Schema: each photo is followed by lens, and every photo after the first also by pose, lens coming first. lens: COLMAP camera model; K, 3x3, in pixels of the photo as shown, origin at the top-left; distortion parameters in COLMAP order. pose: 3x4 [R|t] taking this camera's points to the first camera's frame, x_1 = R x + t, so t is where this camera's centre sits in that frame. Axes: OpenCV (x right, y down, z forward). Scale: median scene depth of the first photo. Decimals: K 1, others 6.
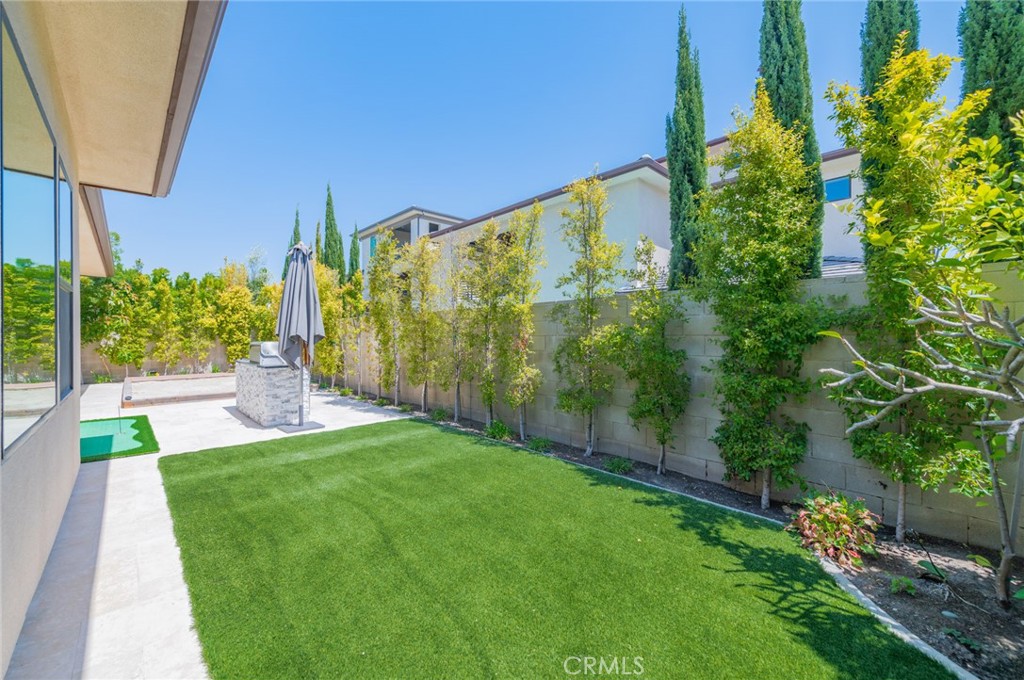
lens RADIAL K [[406.0, 0, 521.6], [0, 406.0, 337.0], [0, 0, 1]] dist [0.020424, -0.005883]
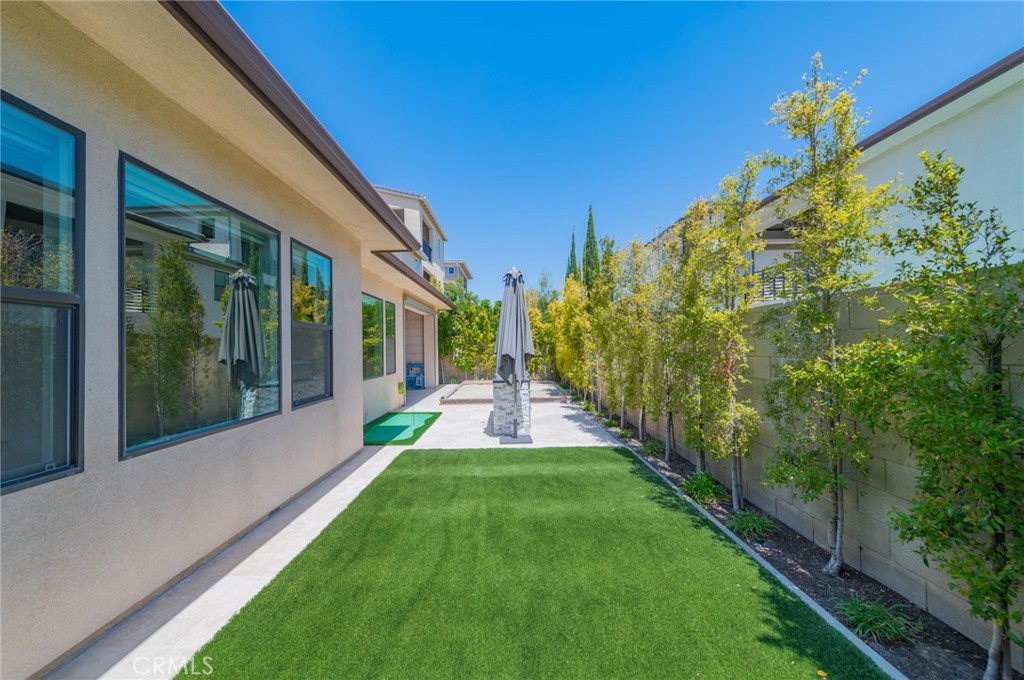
lens RADIAL K [[406.0, 0, 521.6], [0, 406.0, 337.0], [0, 0, 1]] dist [0.020424, -0.005883]
pose [[0.717770, -0.025552, -0.695811, 0.254294], [0.012693, 0.999641, -0.023616, -0.026496], [0.696164, 0.008119, 0.717837, 0.283597]]
